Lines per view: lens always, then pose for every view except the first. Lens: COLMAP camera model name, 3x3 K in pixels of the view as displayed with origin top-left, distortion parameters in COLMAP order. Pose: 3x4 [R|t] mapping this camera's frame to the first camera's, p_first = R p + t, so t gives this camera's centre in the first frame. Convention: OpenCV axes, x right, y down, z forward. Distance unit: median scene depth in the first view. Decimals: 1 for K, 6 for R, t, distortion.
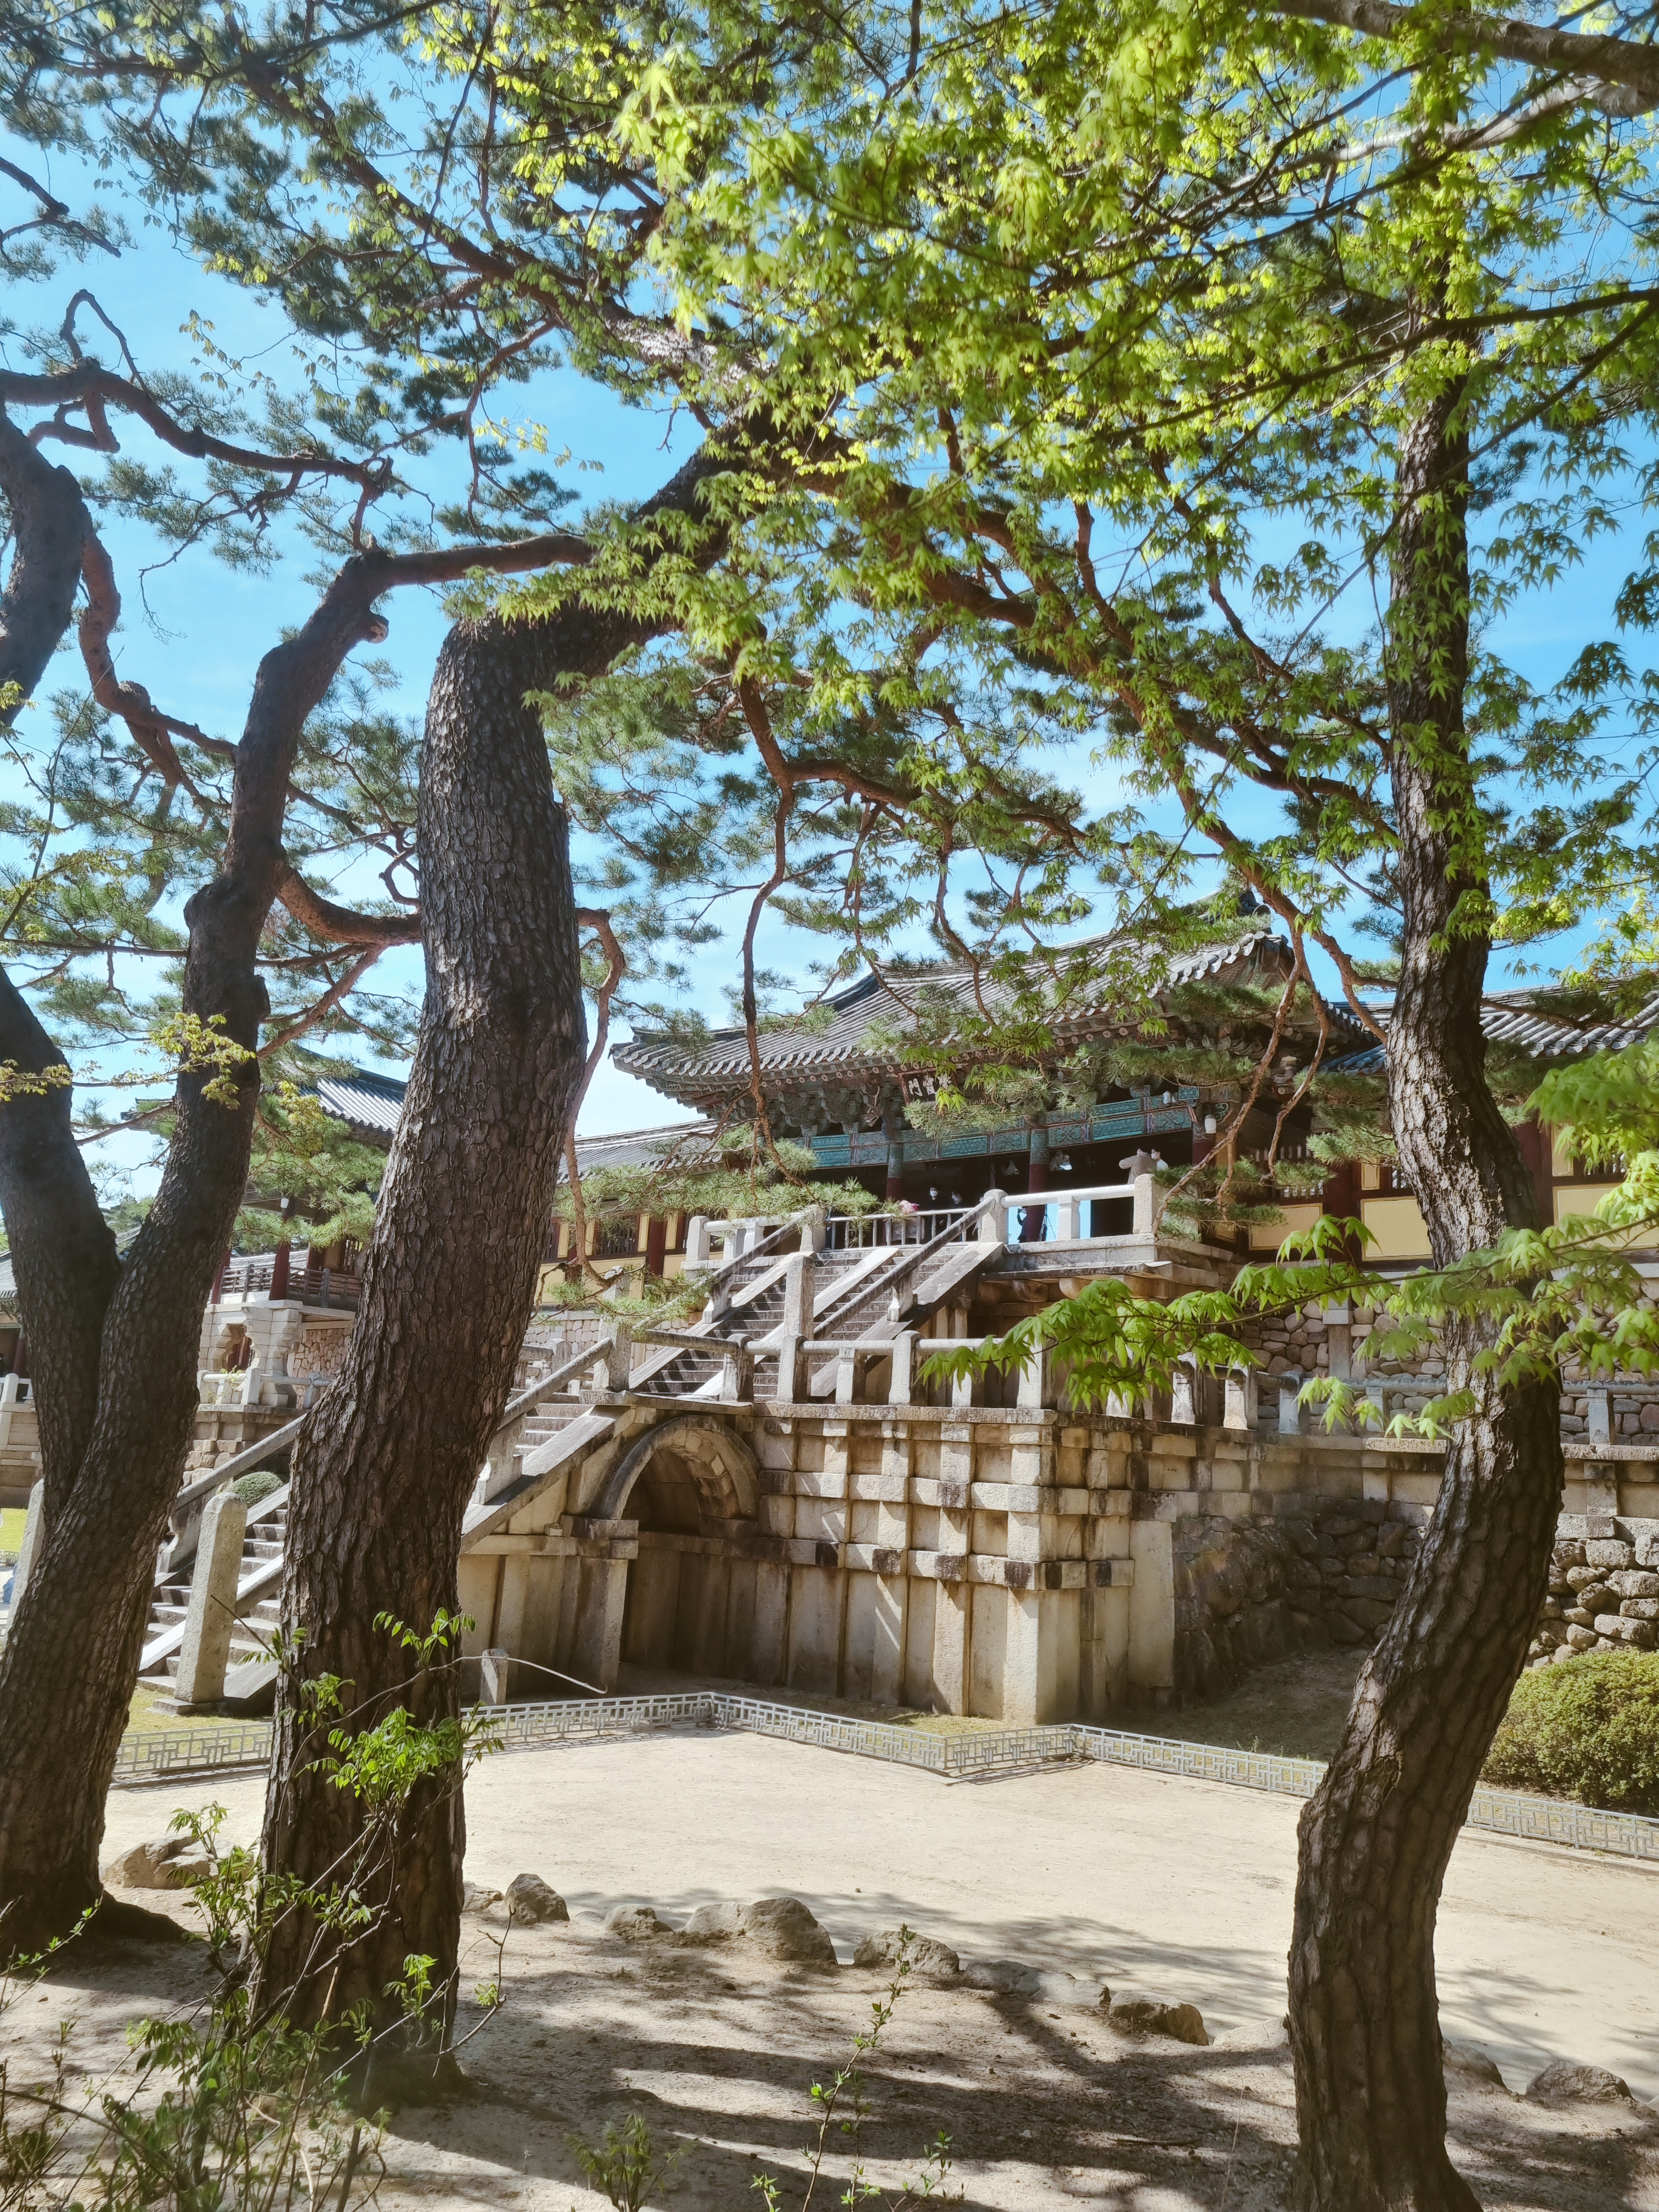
lens RADIAL K [[1638.8, 0, 829.7], [0, 1638.8, 1027.7], [0, 0, 1]] dist [0.049536, -0.001195]
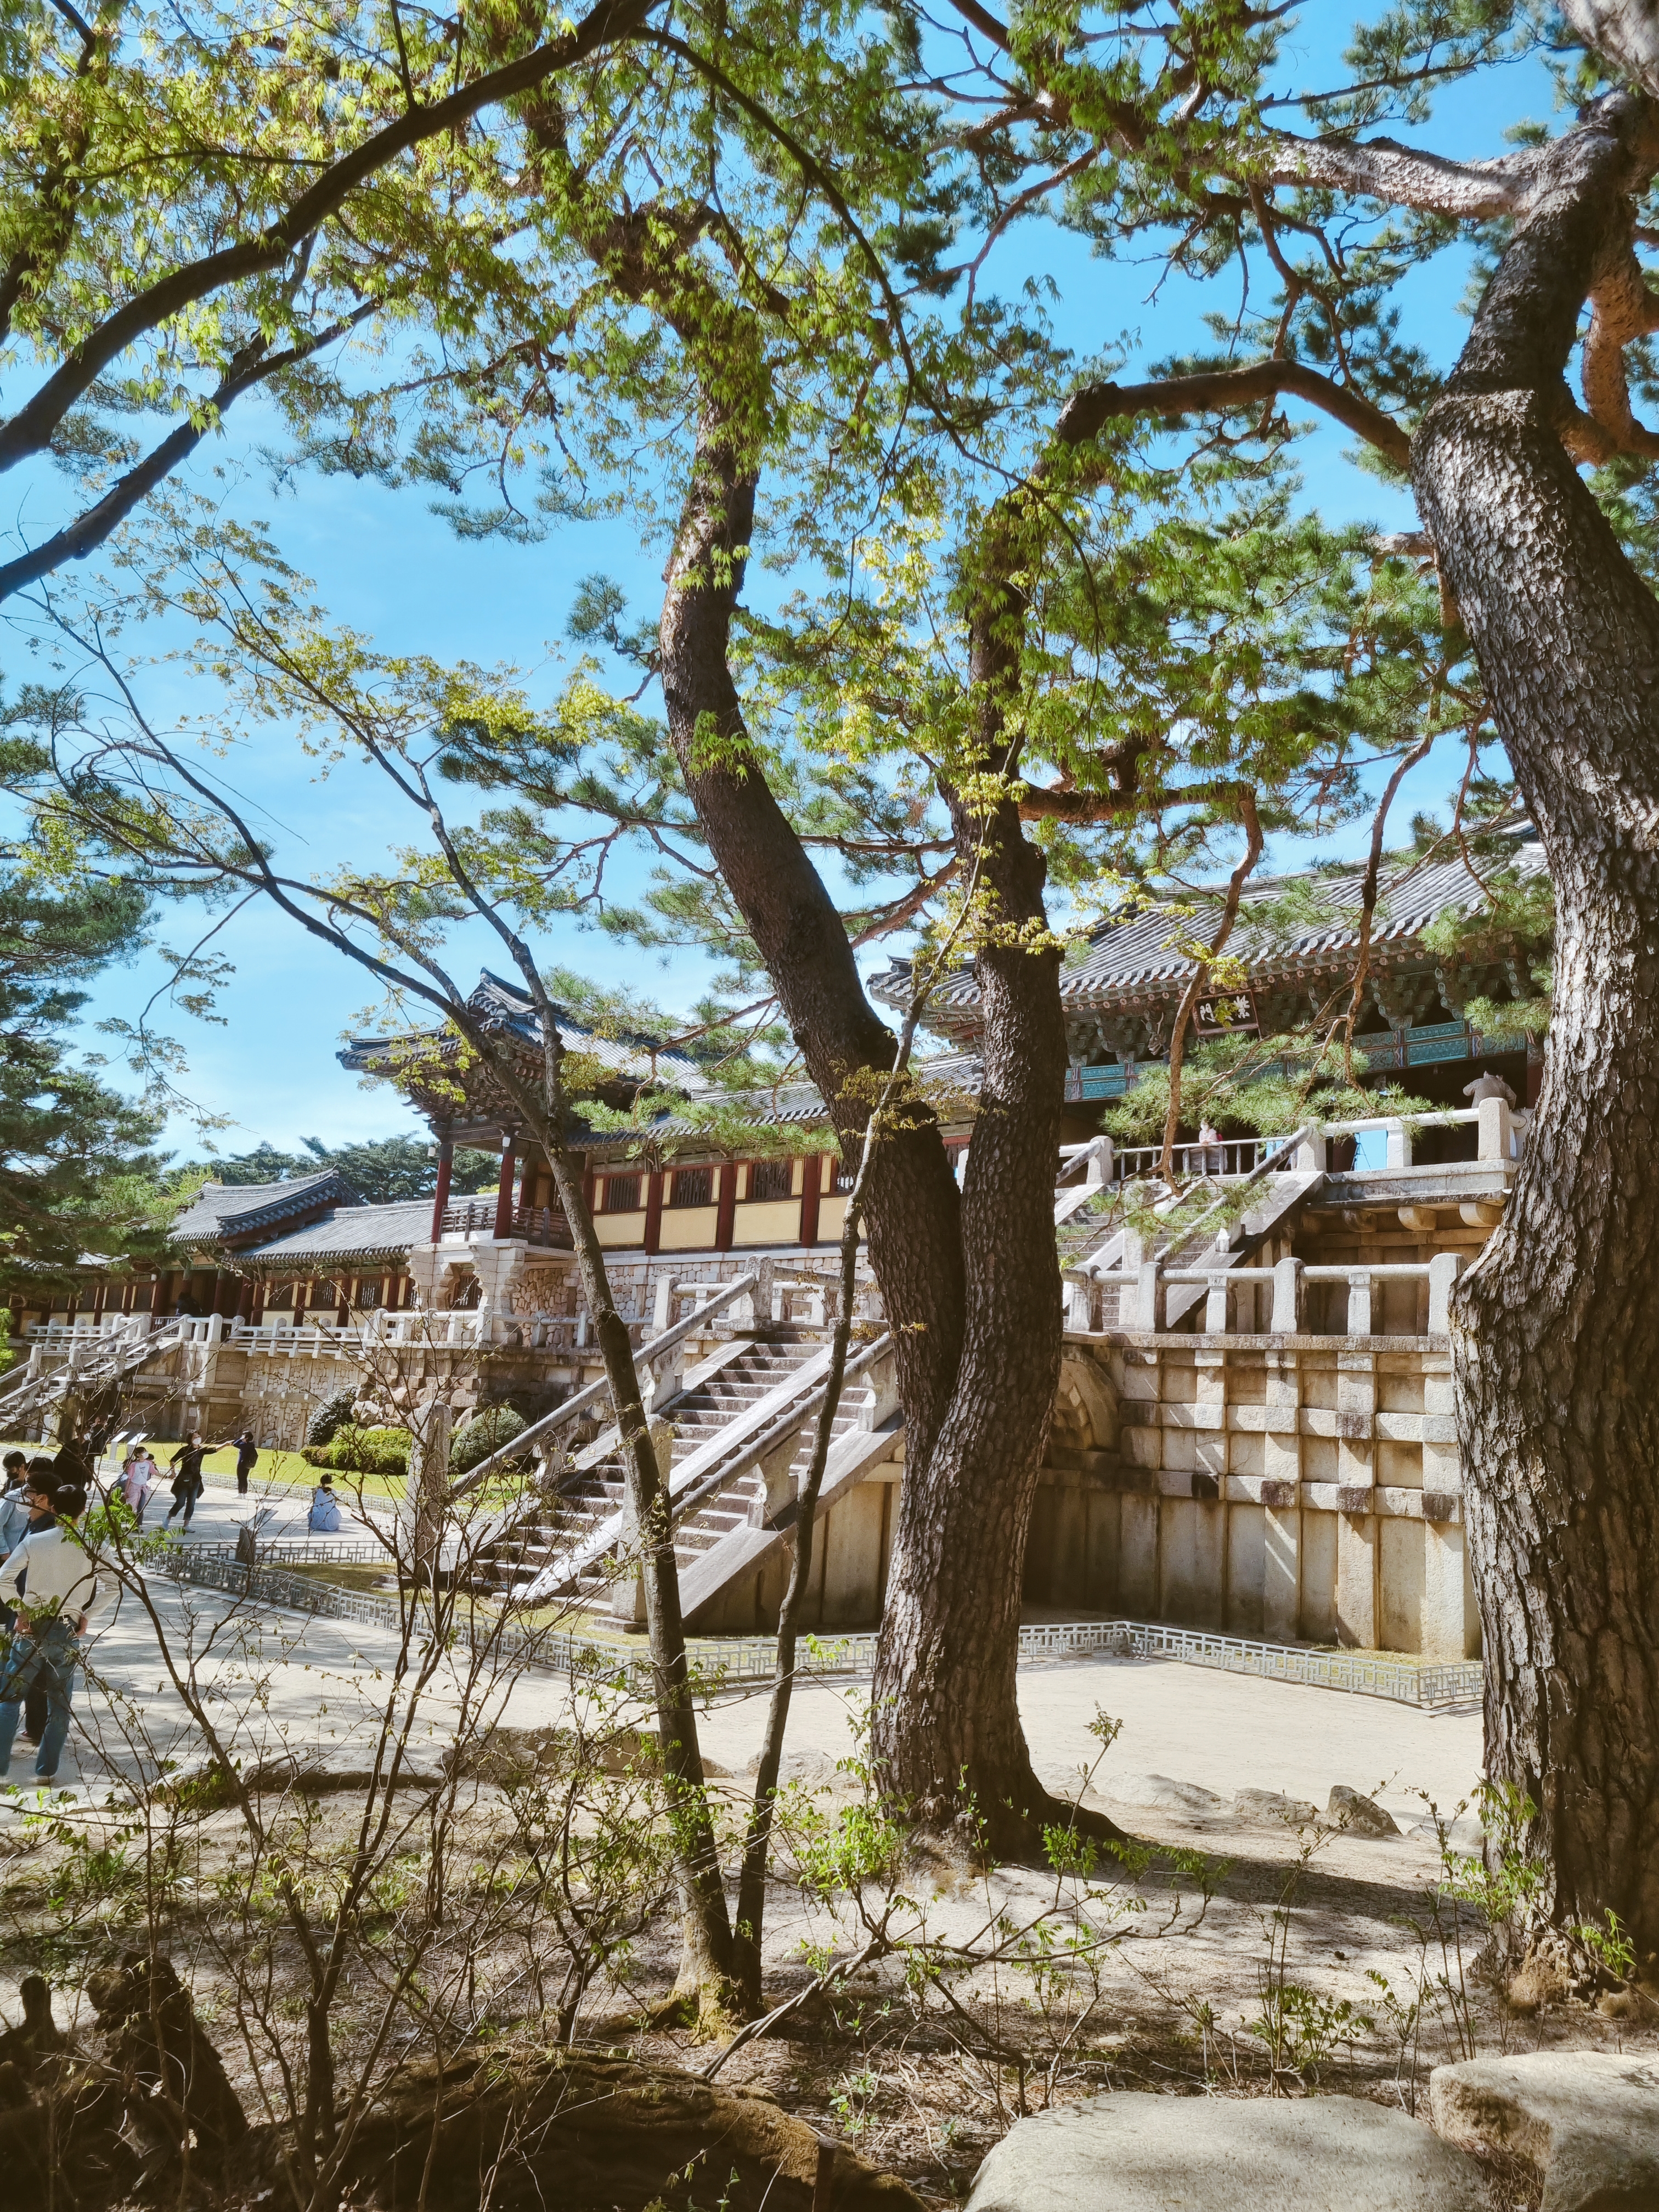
lens RADIAL K [[1670.3, 0, 833.6], [0, 1670.3, 1060.7], [0, 0, 1]] dist [0.054425, -0.035920]
pose [[0.998466, -0.009649, -0.054527, -0.166548], [0.012471, 0.998588, 0.051646, 0.016550], [0.053952, -0.052246, 0.997176, 0.016951]]
